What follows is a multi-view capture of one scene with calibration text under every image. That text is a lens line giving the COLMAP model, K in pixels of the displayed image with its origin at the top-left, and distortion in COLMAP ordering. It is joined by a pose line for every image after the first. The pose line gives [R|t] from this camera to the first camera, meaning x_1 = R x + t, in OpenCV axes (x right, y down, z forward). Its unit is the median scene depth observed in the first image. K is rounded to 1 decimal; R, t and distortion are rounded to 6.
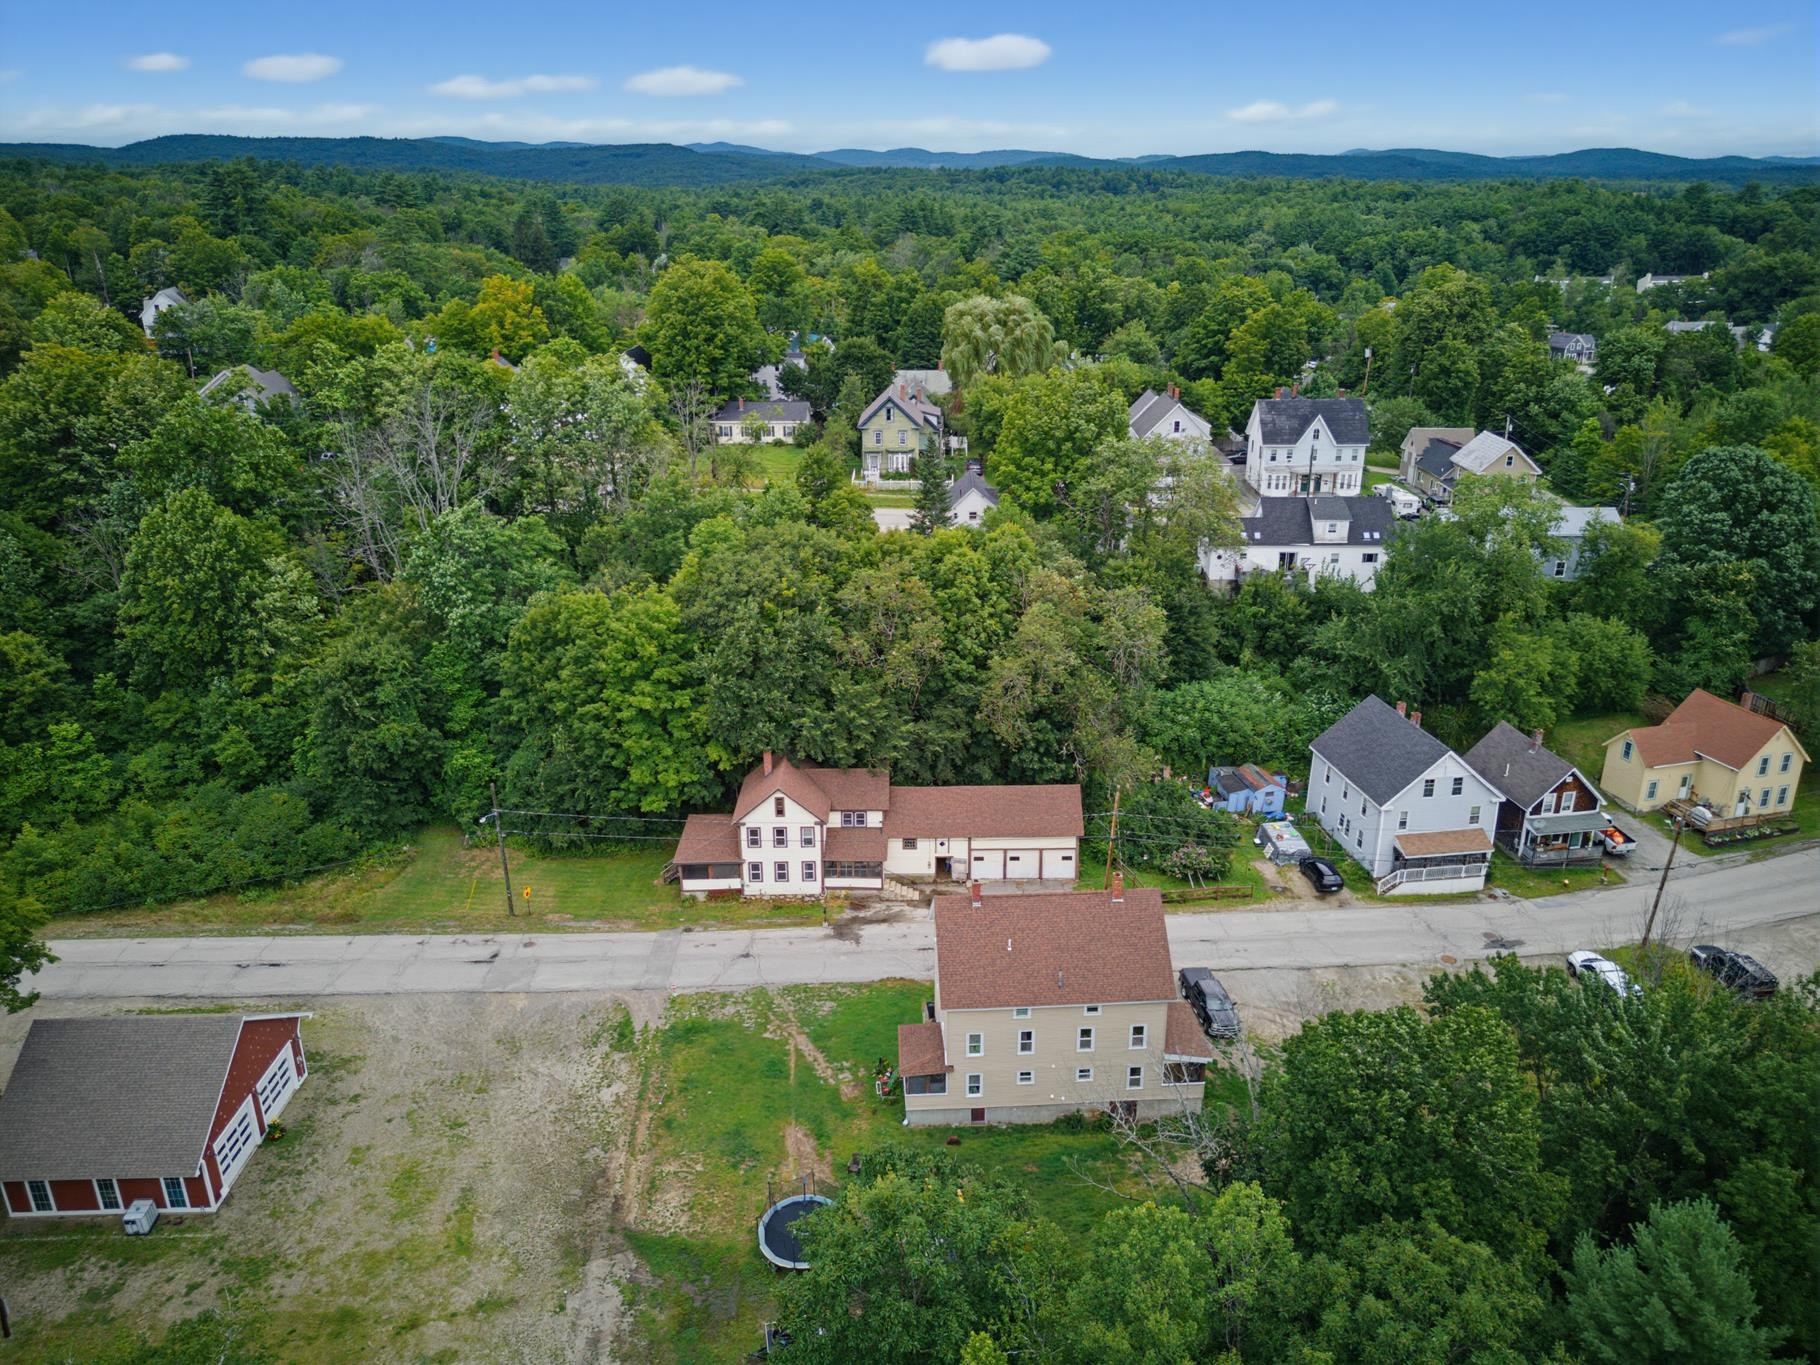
lens RADIAL K [[1282.2, 0, 904.2], [0, 1282.2, 681.2], [0, 0, 1]] dist [0.007197, -0.000998]
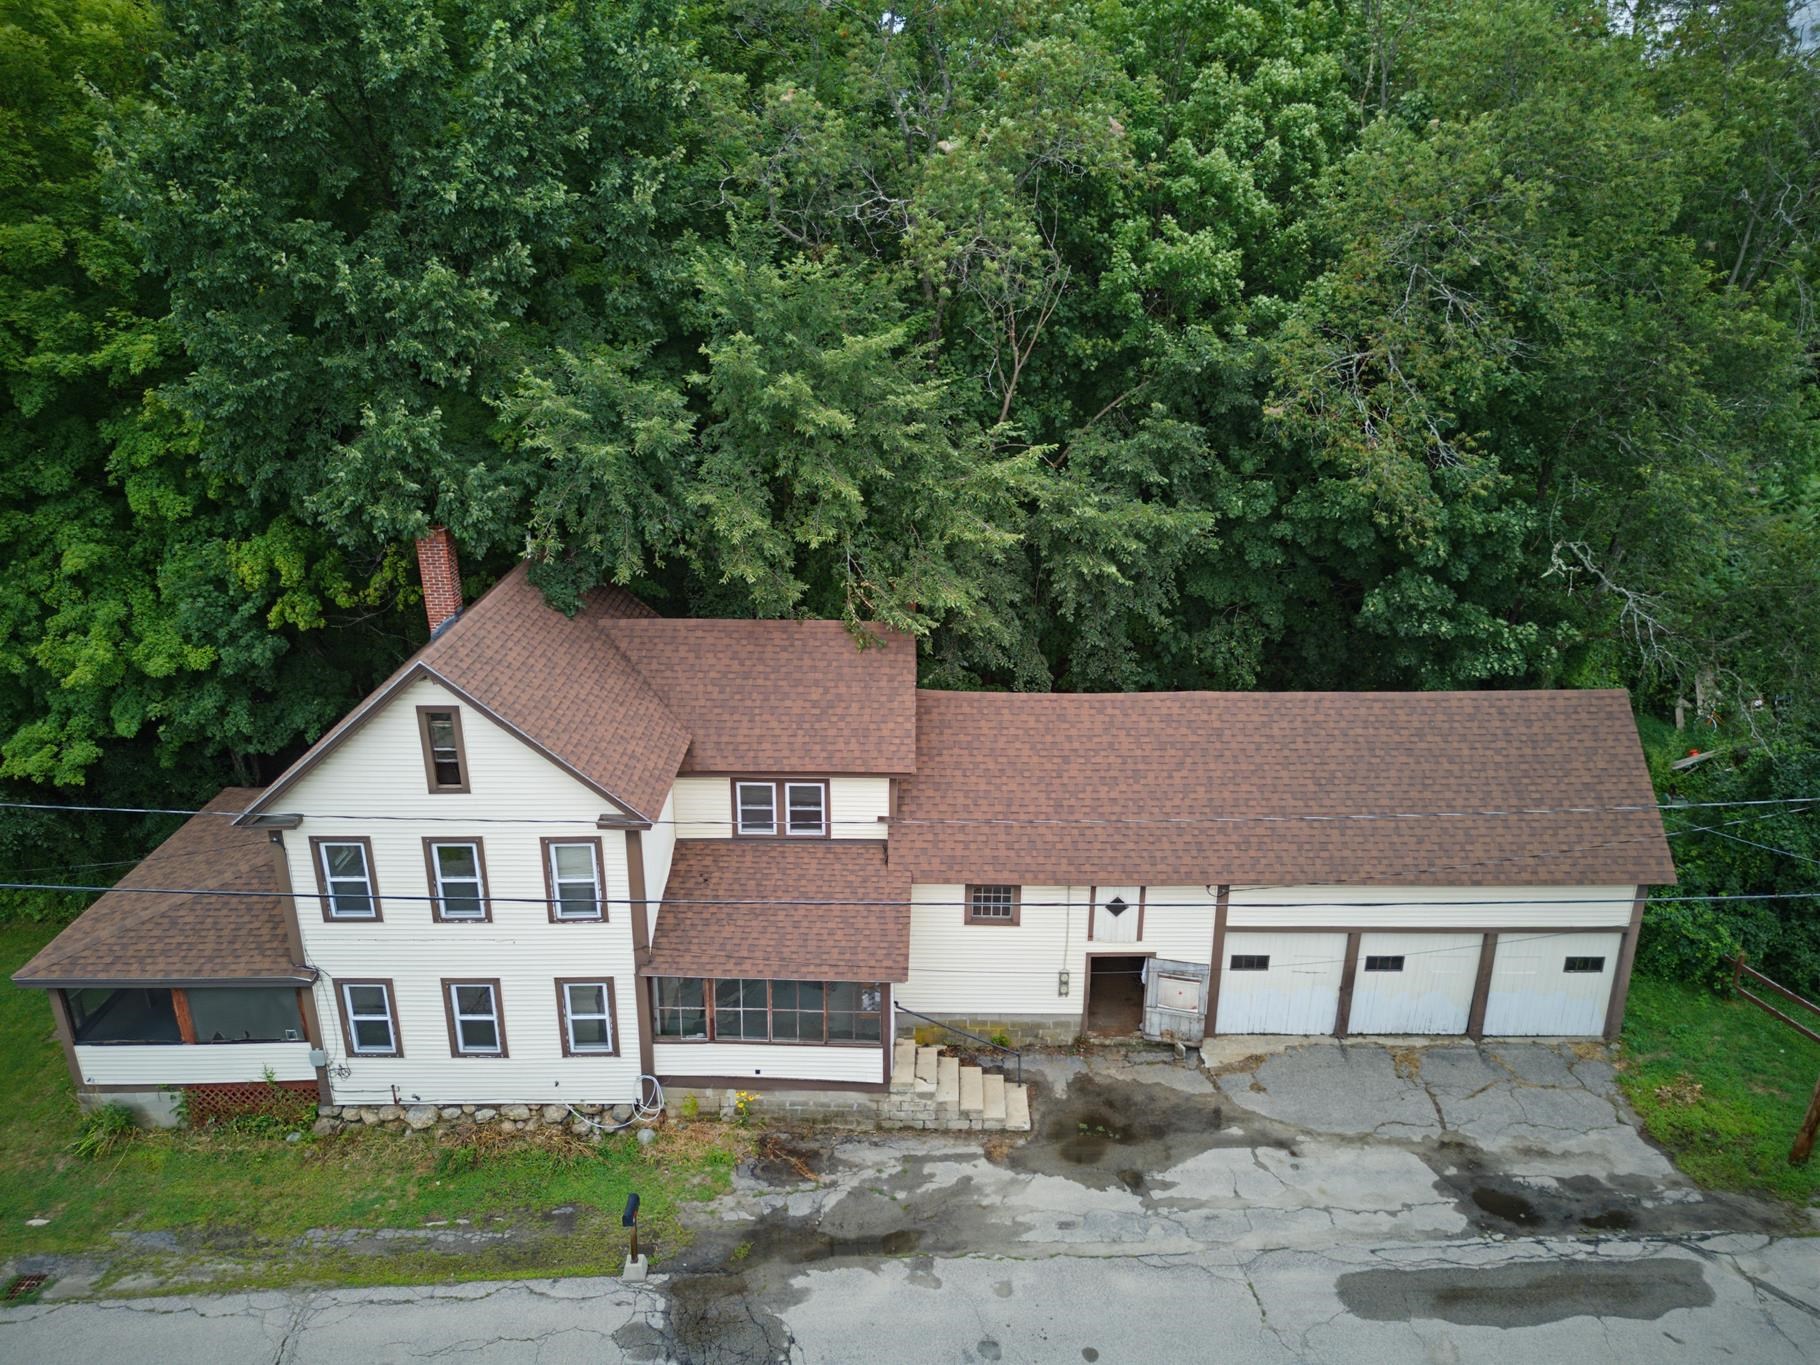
lens RADIAL K [[1282.2, 0, 917.0], [0, 1282.2, 680.7], [0, 0, 1]] dist [0.007197, -0.000998]
pose [[0.999900, 0.013527, 0.004158, -0.013240], [-0.013568, 0.999859, 0.009860, 0.080035], [-0.004024, -0.009915, 0.999943, 0.750569]]
